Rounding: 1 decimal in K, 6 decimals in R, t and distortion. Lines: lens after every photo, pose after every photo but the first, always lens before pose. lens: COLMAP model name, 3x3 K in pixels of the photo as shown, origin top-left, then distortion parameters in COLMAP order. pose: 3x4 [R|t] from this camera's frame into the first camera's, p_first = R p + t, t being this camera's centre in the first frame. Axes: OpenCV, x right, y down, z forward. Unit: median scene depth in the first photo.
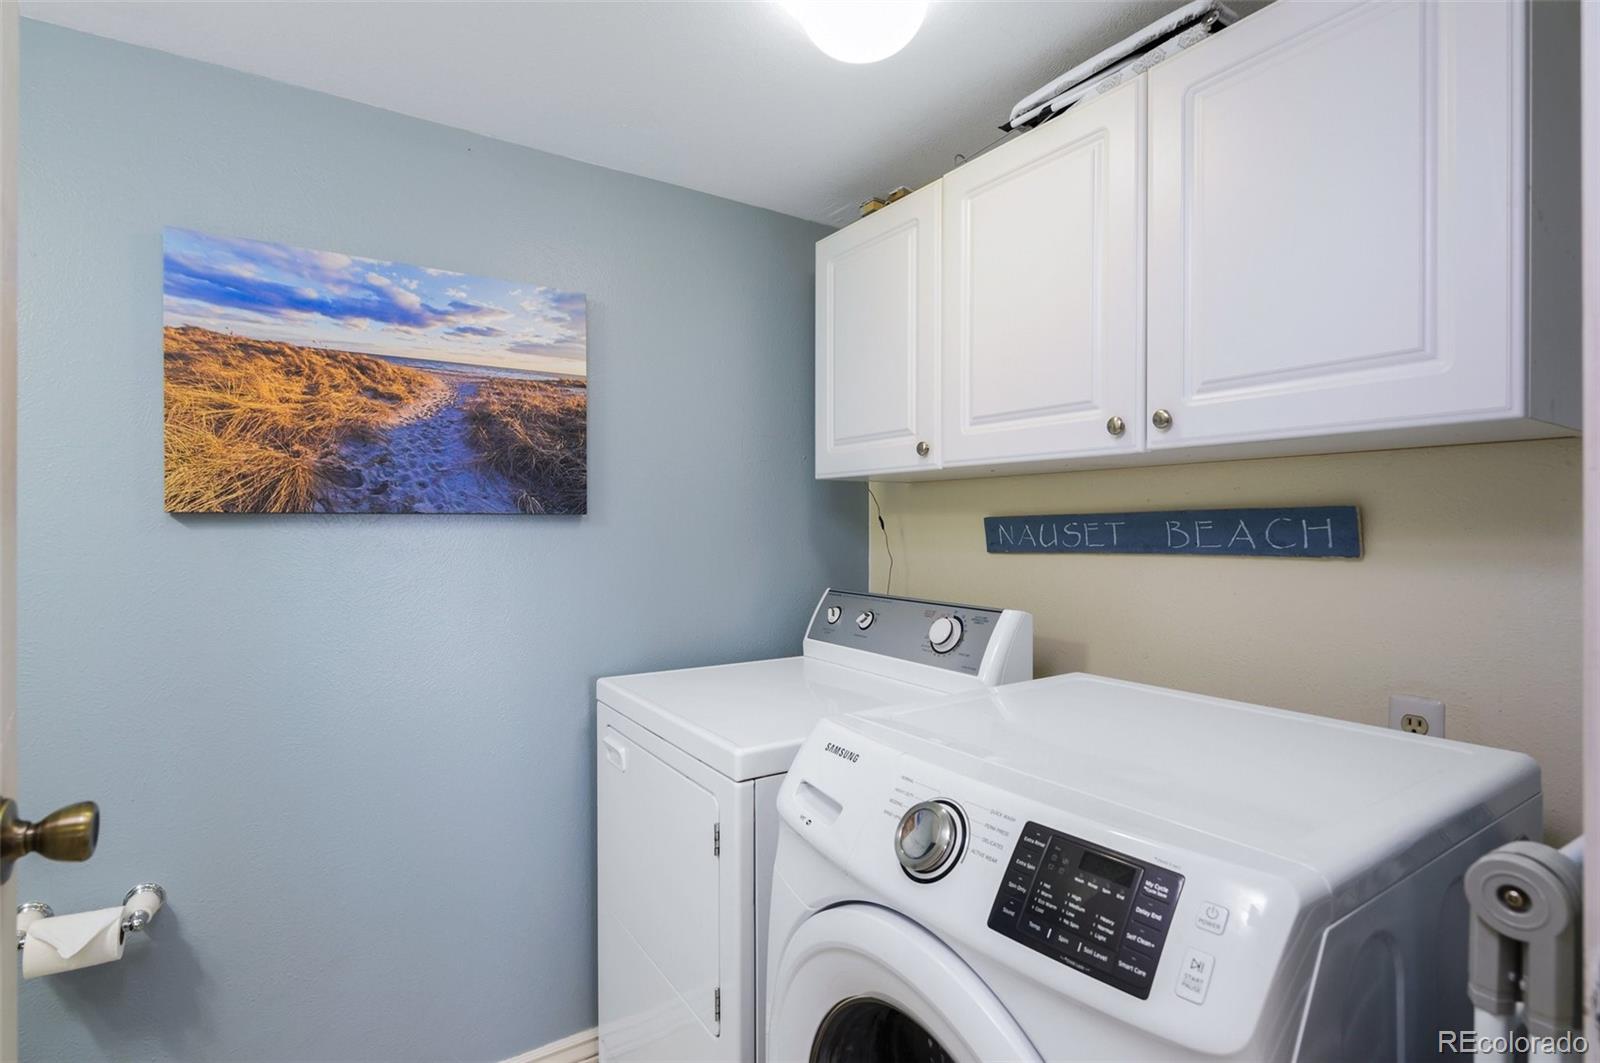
lens RADIAL K [[805.6, 0, 809.0], [0, 805.6, 526.2], [0, 0, 1]] dist [-0.011111, 0.000385]
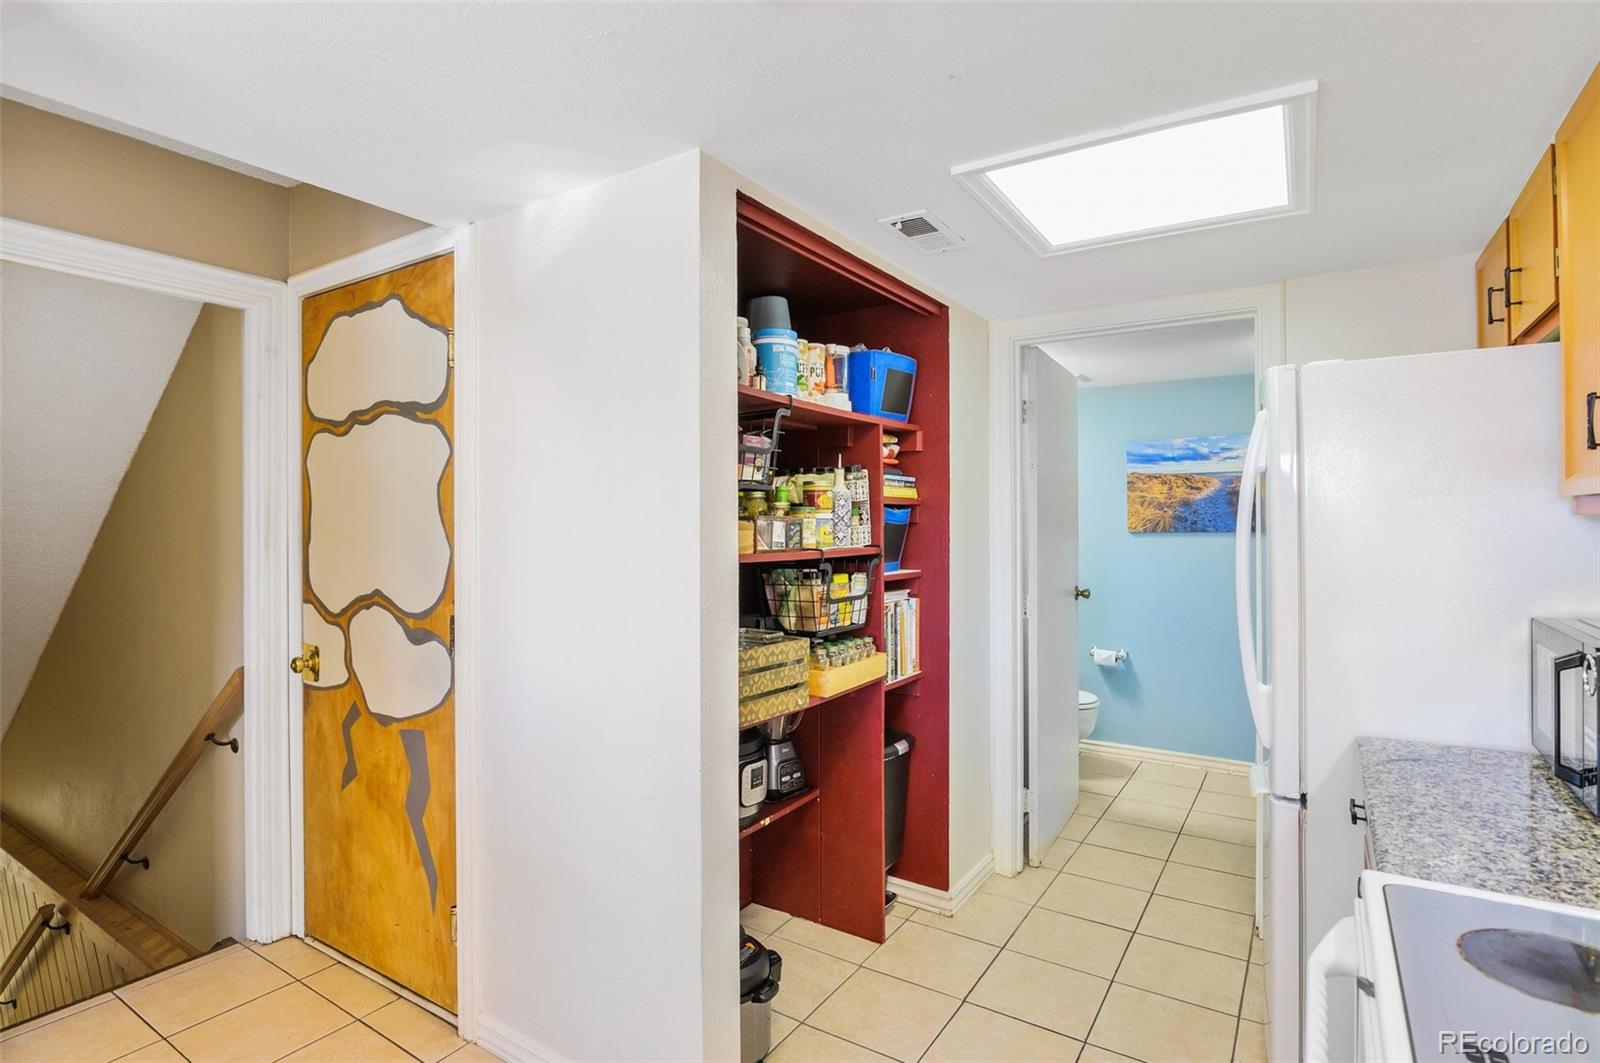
lens RADIAL K [[805.6, 0, 807.1], [0, 805.6, 523.8], [0, 0, 1]] dist [-0.011111, 0.000385]
pose [[0.370690, -0.005136, -0.928743, 1.636846], [0.002641, 0.999986, -0.004476, -0.038026], [0.928753, -0.000793, 0.370698, -1.324562]]
